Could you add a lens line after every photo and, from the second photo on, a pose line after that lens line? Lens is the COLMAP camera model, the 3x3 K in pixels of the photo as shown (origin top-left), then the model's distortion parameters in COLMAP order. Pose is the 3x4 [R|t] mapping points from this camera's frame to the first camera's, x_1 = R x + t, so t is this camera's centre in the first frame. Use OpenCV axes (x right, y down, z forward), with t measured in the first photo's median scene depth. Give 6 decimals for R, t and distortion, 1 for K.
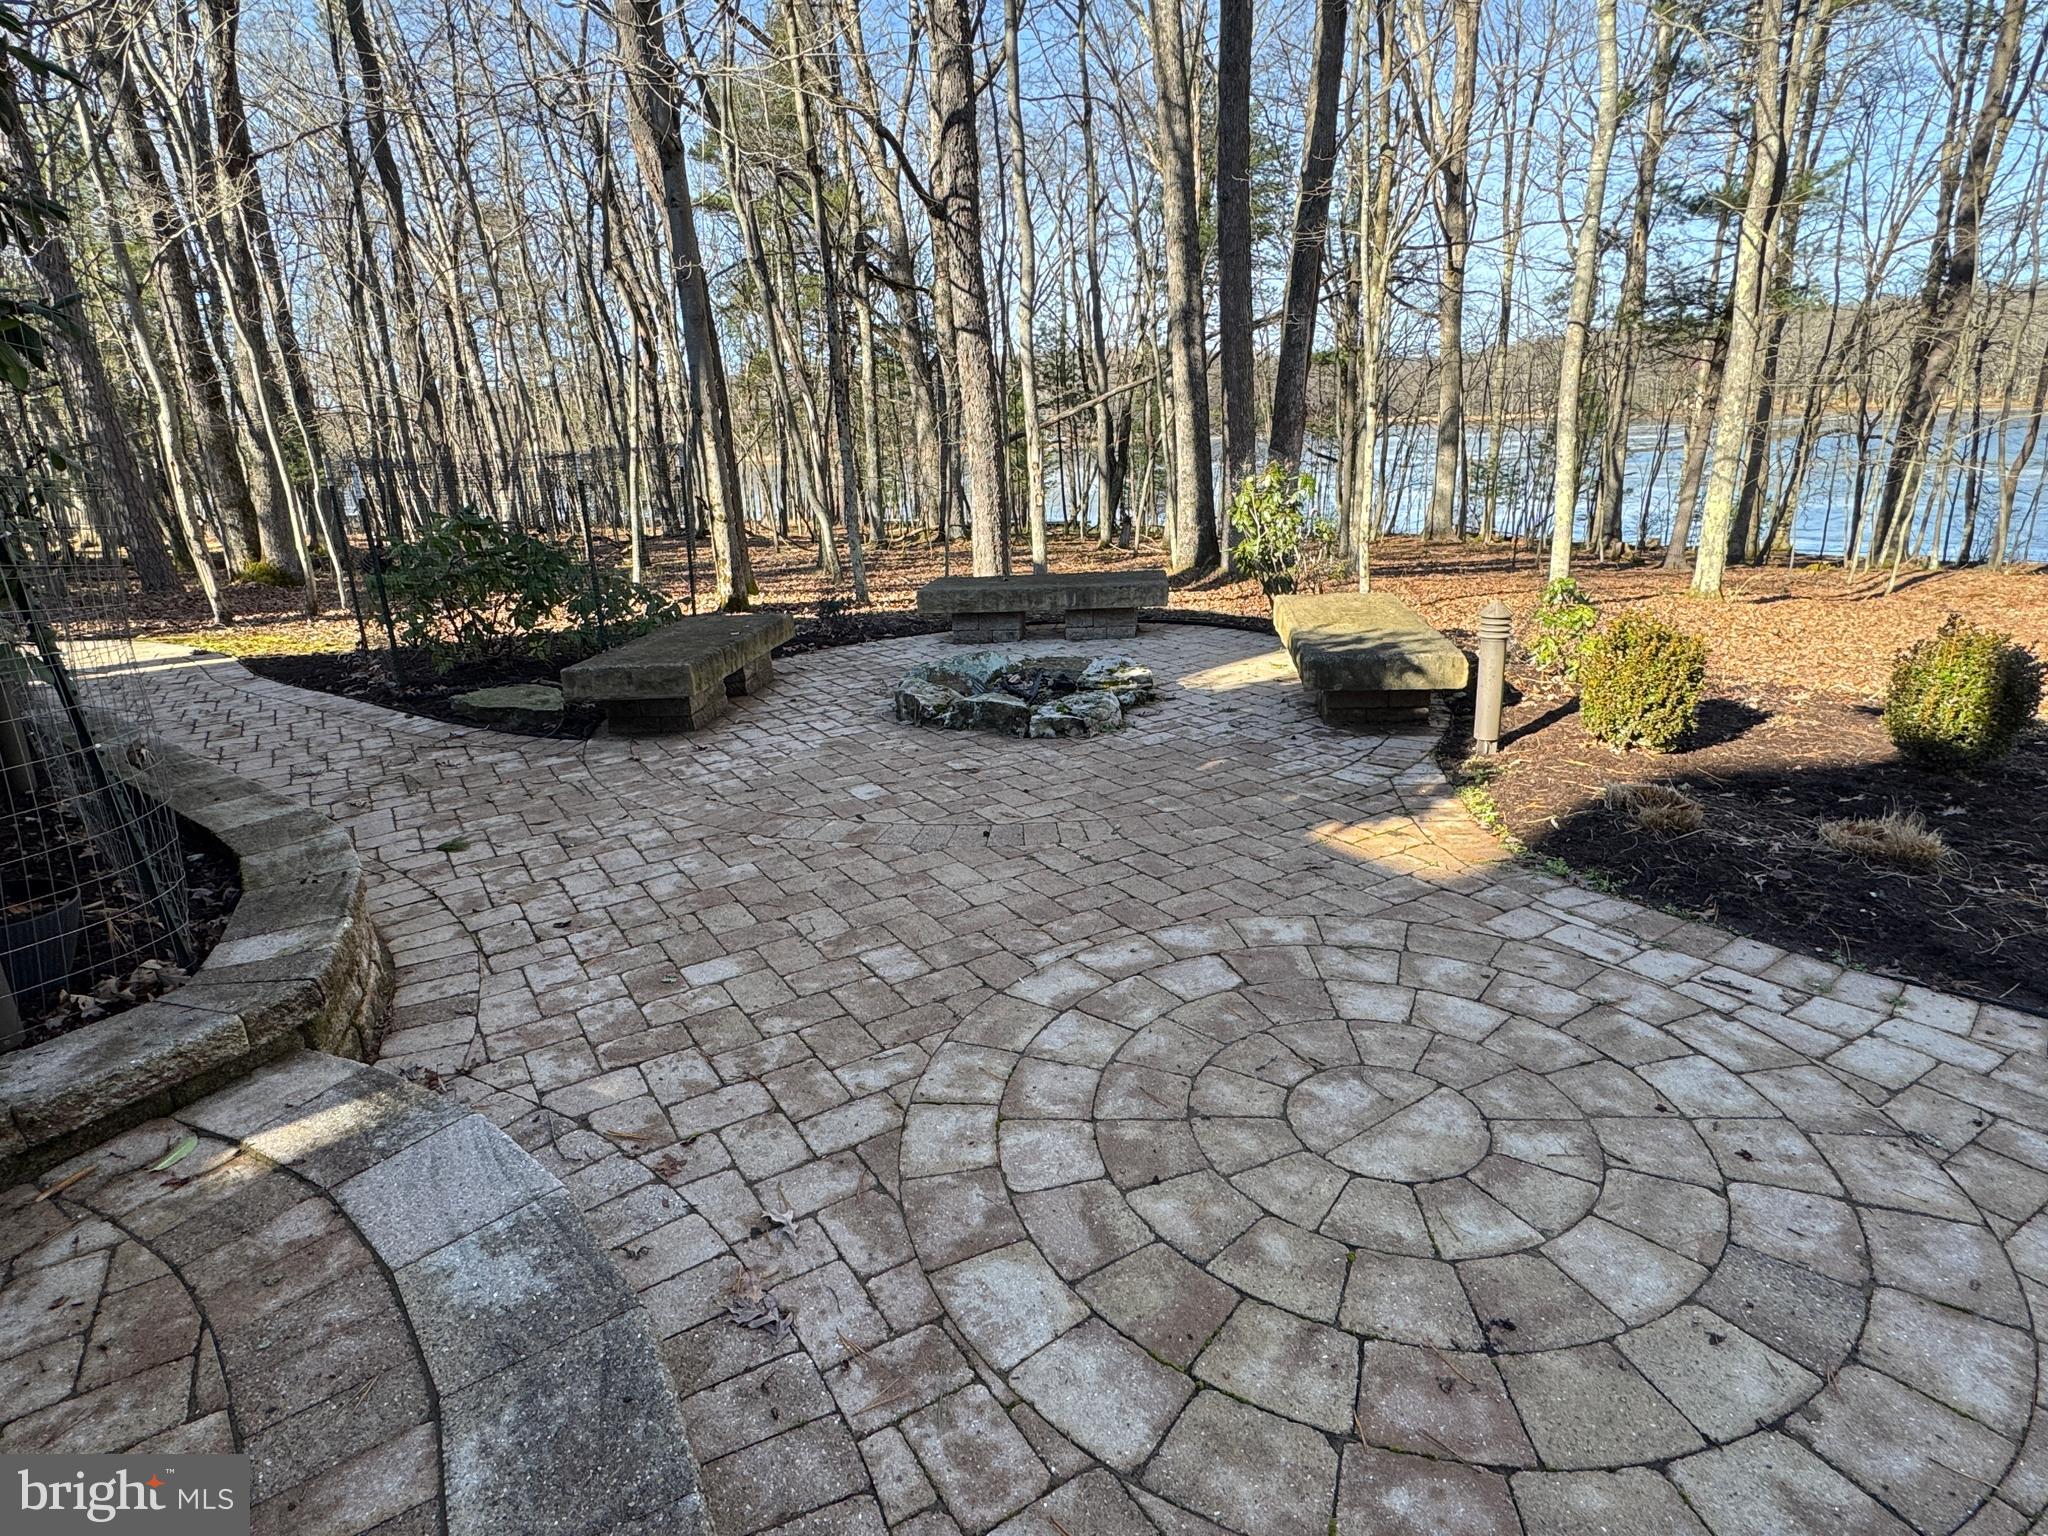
lens RADIAL K [[1150.0, 0, 1024.0], [0, 1150.0, 768.0], [0, 0, 1]] dist [-0.013329, 0.000147]
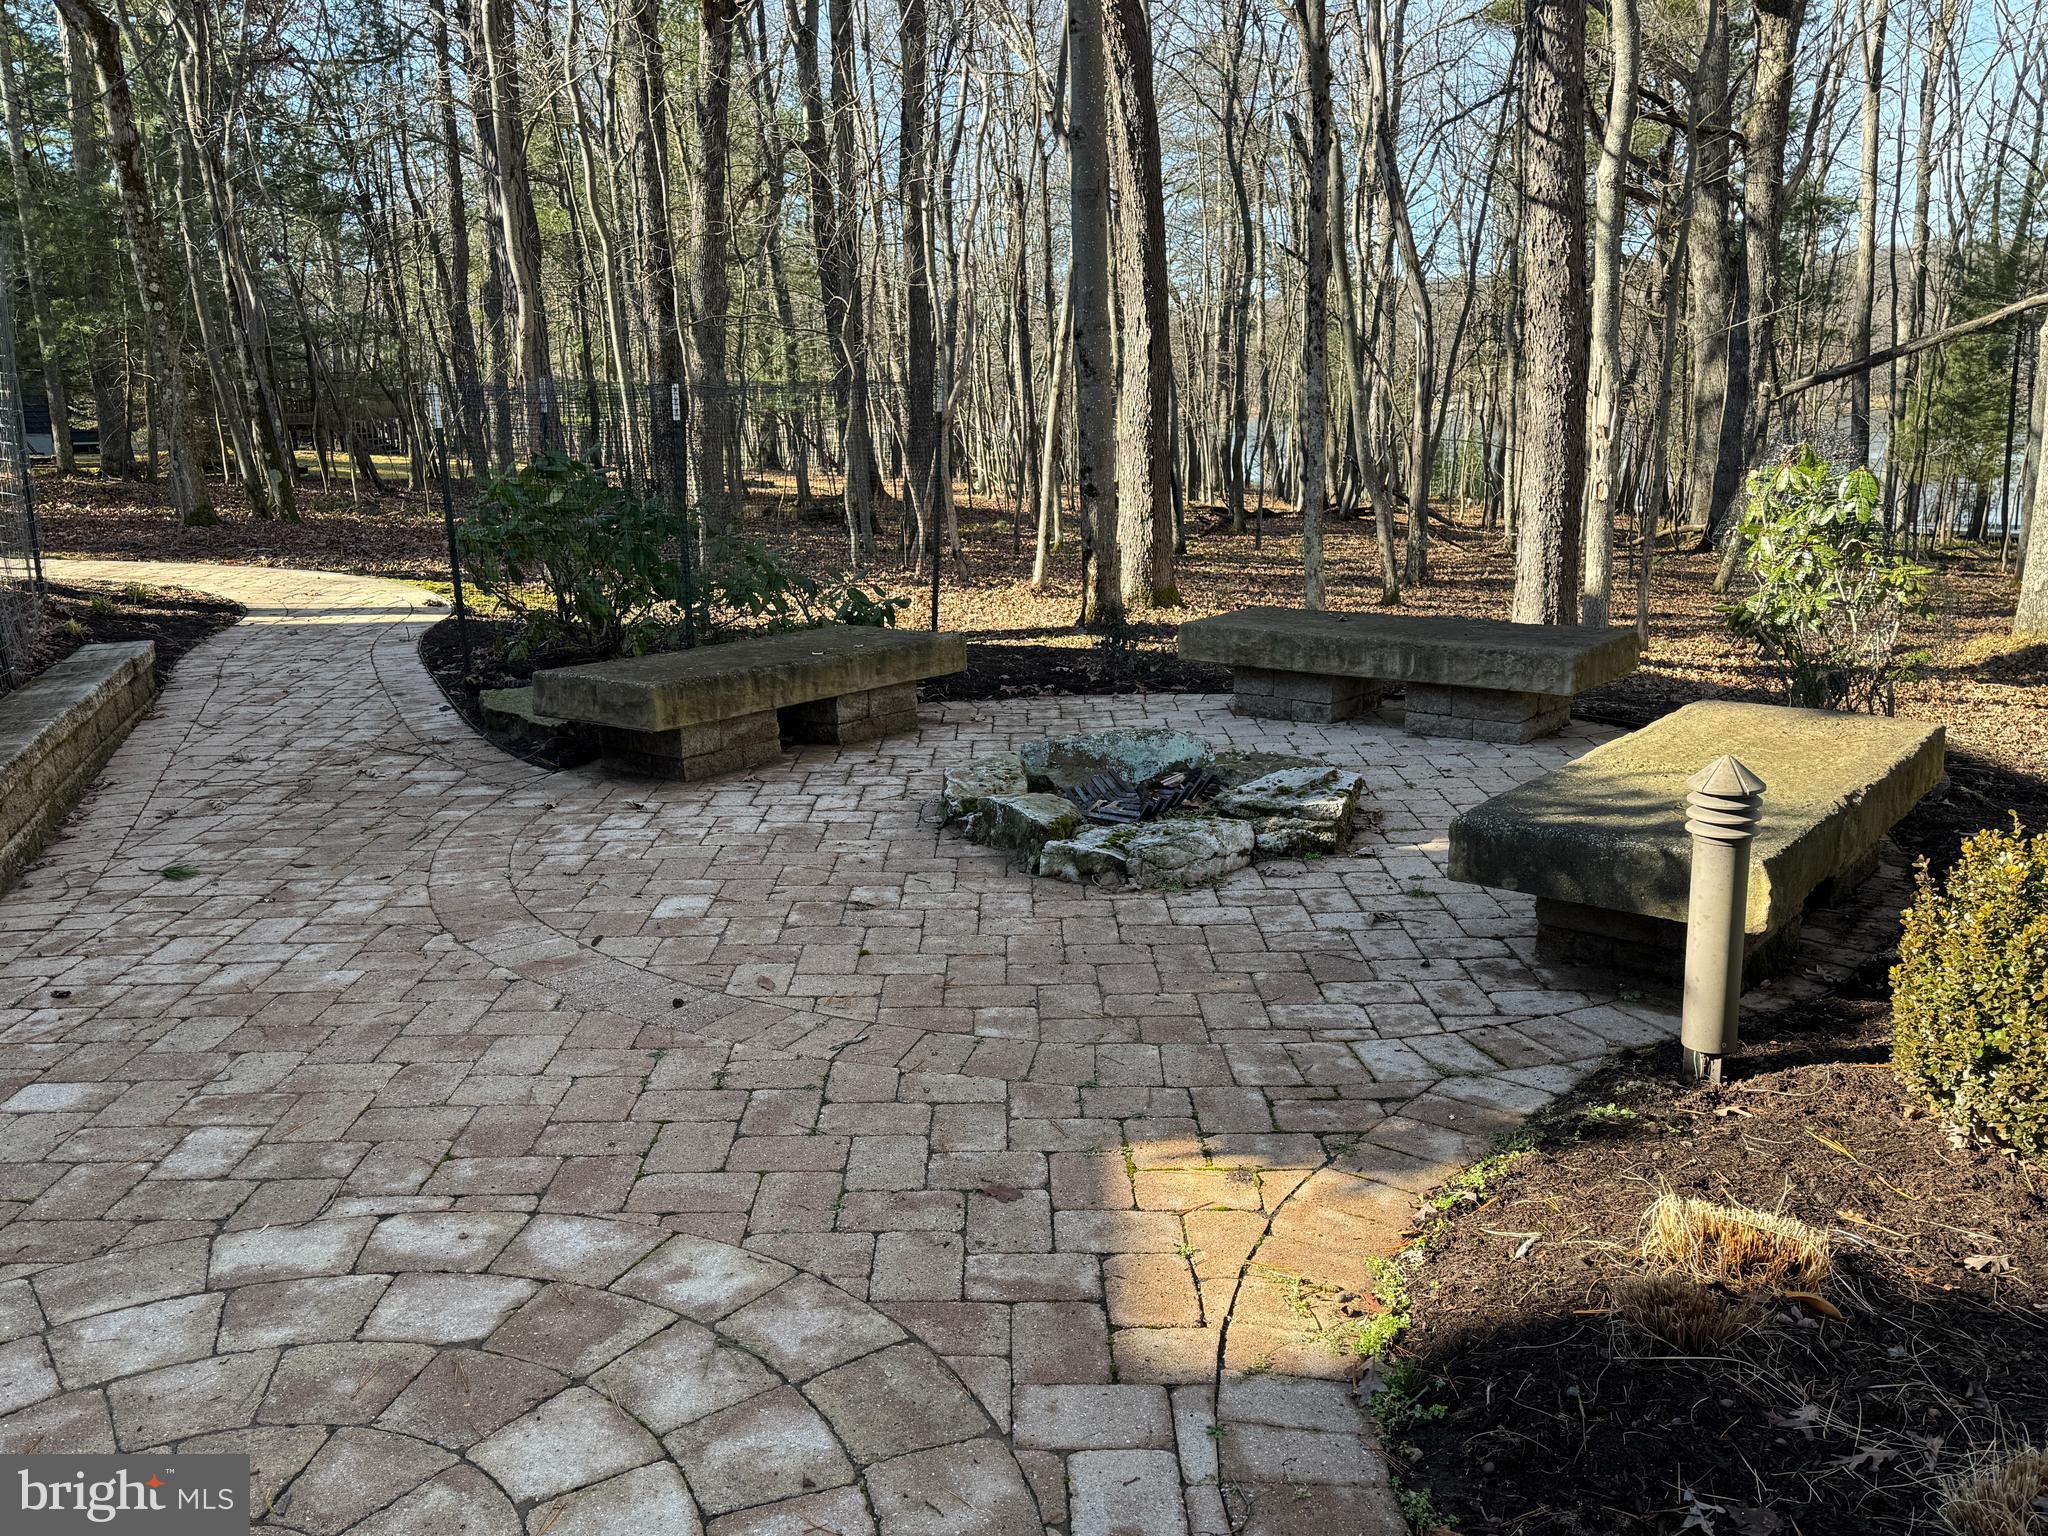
lens RADIAL K [[1731.2, 0, 1024.0], [0, 1731.2, 768.0], [0, 0, 1]] dist [0.113644, -0.203640]
pose [[0.844352, 0.146965, -0.515238, 0.573590], [-0.175559, 0.984445, -0.006898, -0.091955], [0.506210, 0.096279, 0.857019, 0.256561]]
